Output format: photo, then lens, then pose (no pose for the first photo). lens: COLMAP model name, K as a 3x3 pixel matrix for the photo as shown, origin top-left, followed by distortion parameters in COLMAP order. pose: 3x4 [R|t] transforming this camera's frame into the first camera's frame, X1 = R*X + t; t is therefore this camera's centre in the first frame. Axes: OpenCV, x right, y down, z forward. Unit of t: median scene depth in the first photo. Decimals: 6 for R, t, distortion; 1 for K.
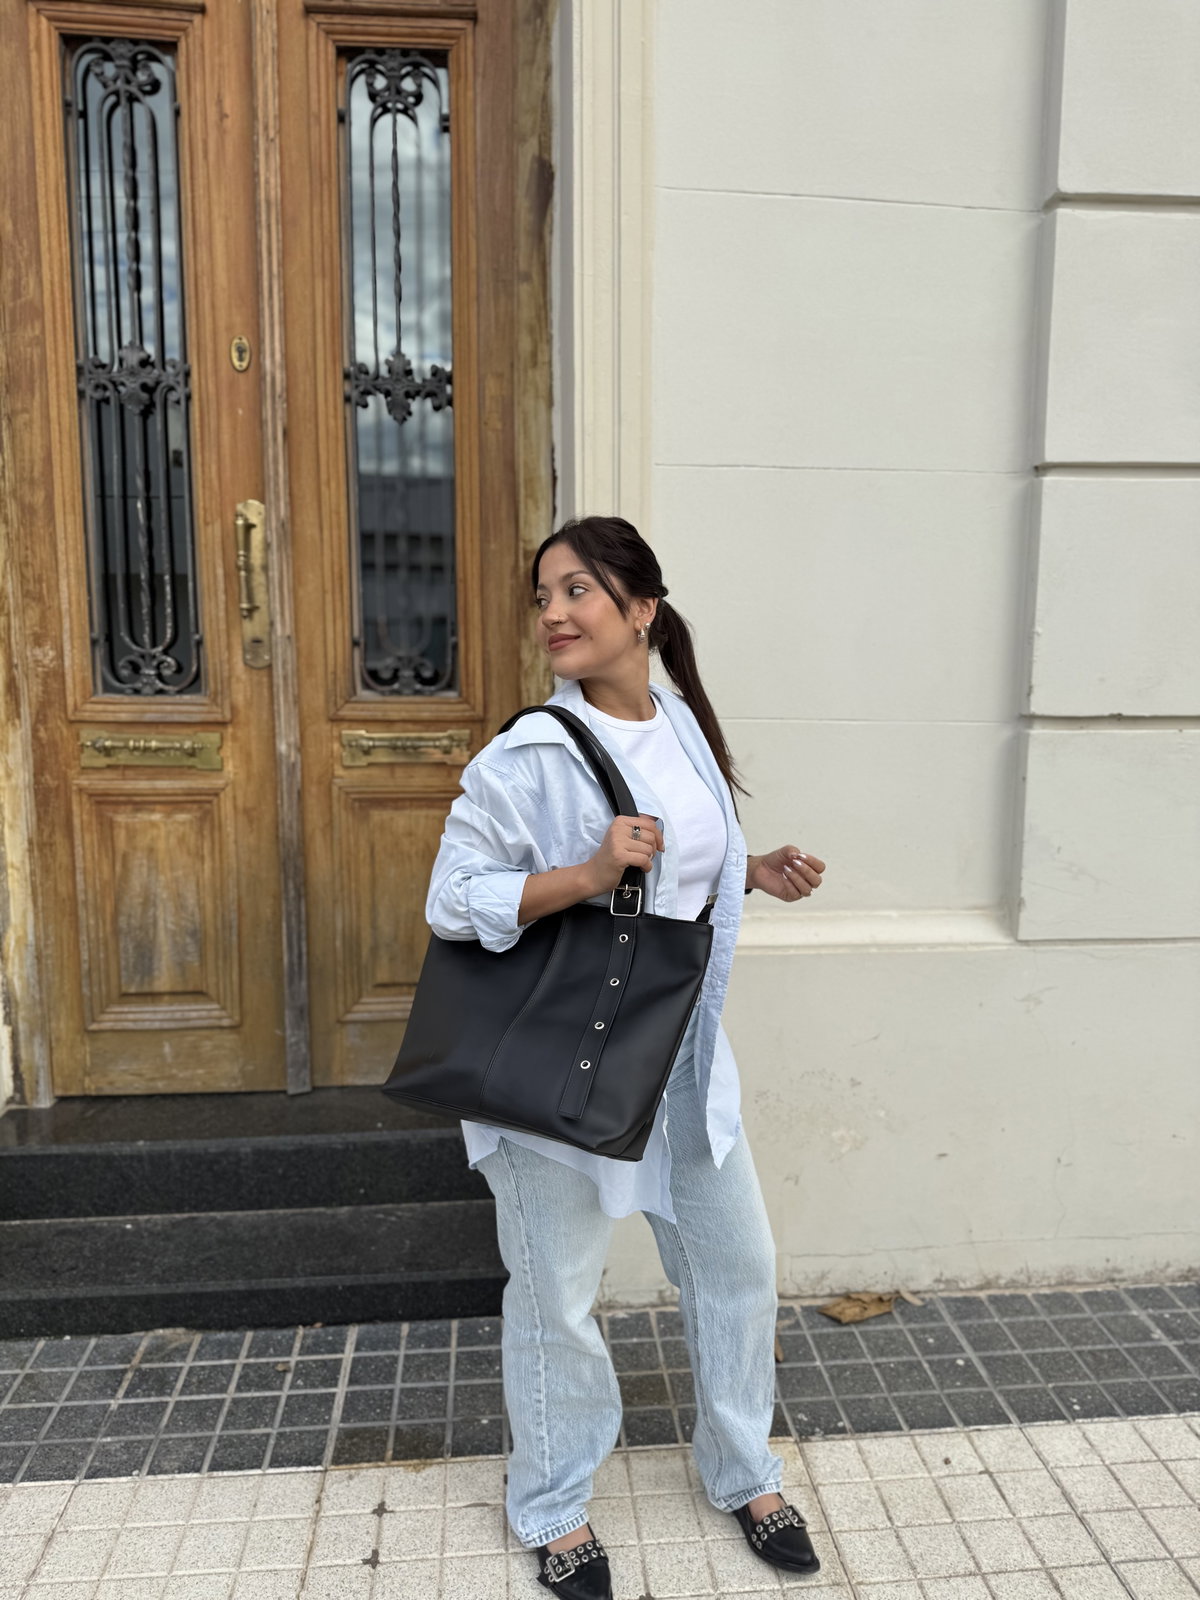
lens RADIAL K [[1149.1, 0, 587.0], [0, 1149.1, 796.4], [0, 0, 1]] dist [0.013851, -0.021365]
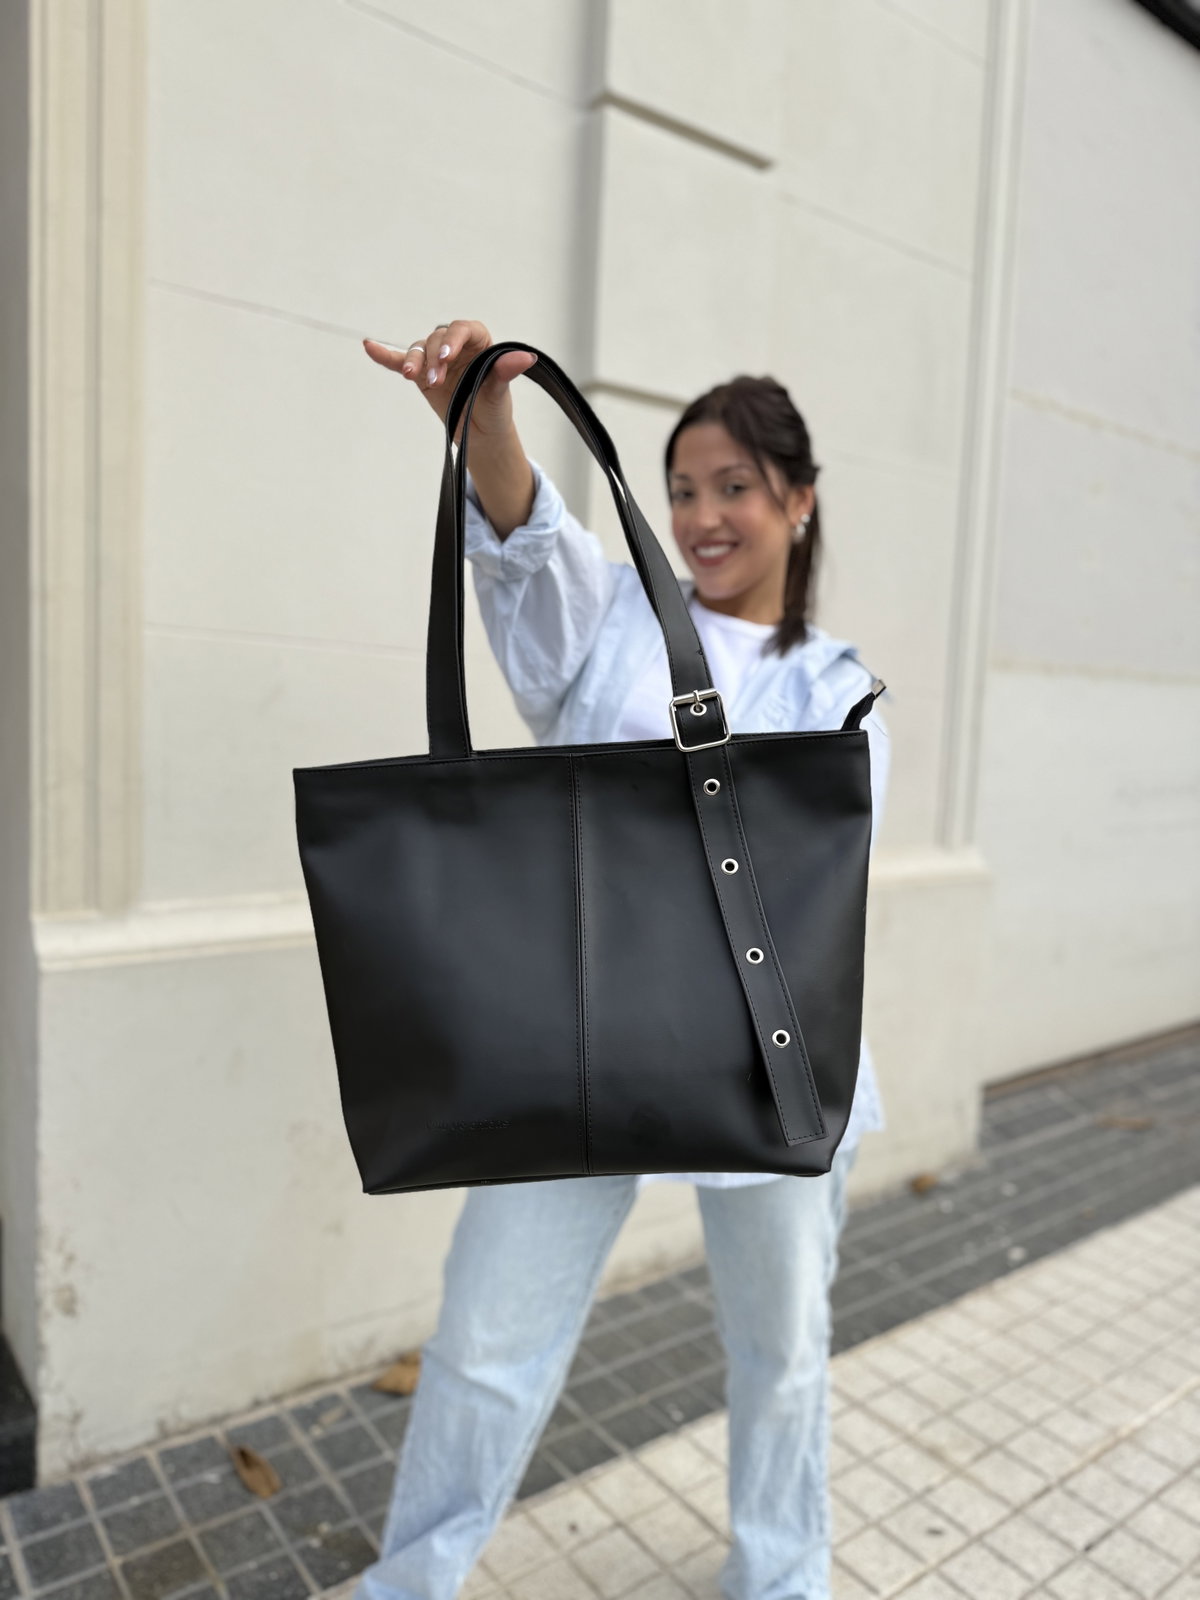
lens RADIAL K [[1149.1, 0, 597.4], [0, 1149.1, 798.6], [0, 0, 1]] dist [0.013851, -0.021365]
pose [[0.847938, -0.008233, 0.530031, -0.082911], [0.029519, 0.999061, -0.031706, 0.066030], [-0.529272, 0.042530, 0.847385, 0.214605]]
